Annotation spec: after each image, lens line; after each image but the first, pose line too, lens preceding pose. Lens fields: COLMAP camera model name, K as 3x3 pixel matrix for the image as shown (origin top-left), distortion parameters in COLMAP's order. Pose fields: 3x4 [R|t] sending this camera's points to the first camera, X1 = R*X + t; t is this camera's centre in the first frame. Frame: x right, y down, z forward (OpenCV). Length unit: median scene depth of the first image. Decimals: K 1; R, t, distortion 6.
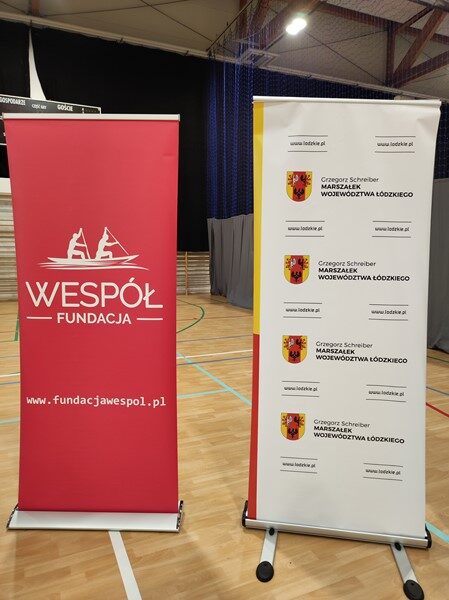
lens RADIAL K [[444.5, 0, 224.5], [0, 444.5, 300.0], [0, 0, 1]] dist [0.029379, -0.003318]
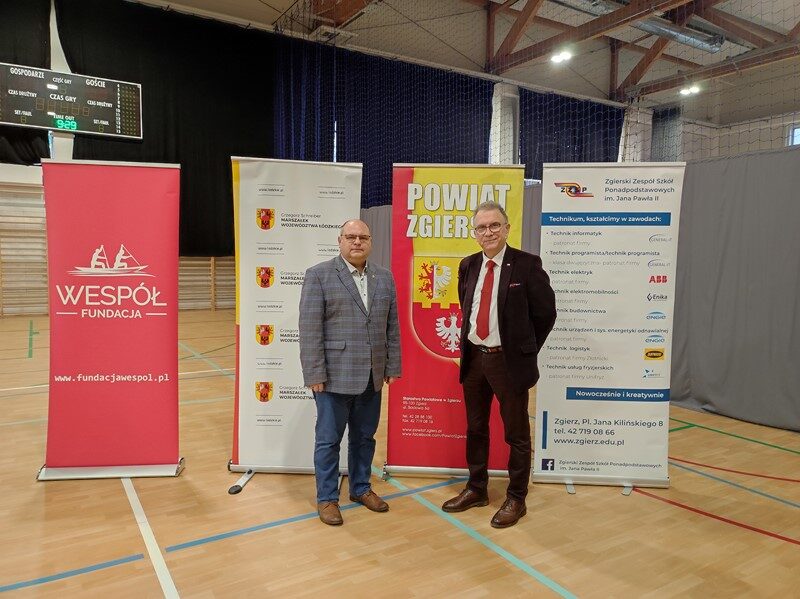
lens RADIAL K [[592.7, 0, 398.2], [0, 592.7, 296.7], [0, 0, 1]] dist [0.029379, -0.003318]
pose [[0.991593, 0.003016, 0.129358, 0.314133], [0.002166, 0.999202, -0.039895, 0.063191], [-0.129375, 0.039840, 0.990795, -0.844972]]
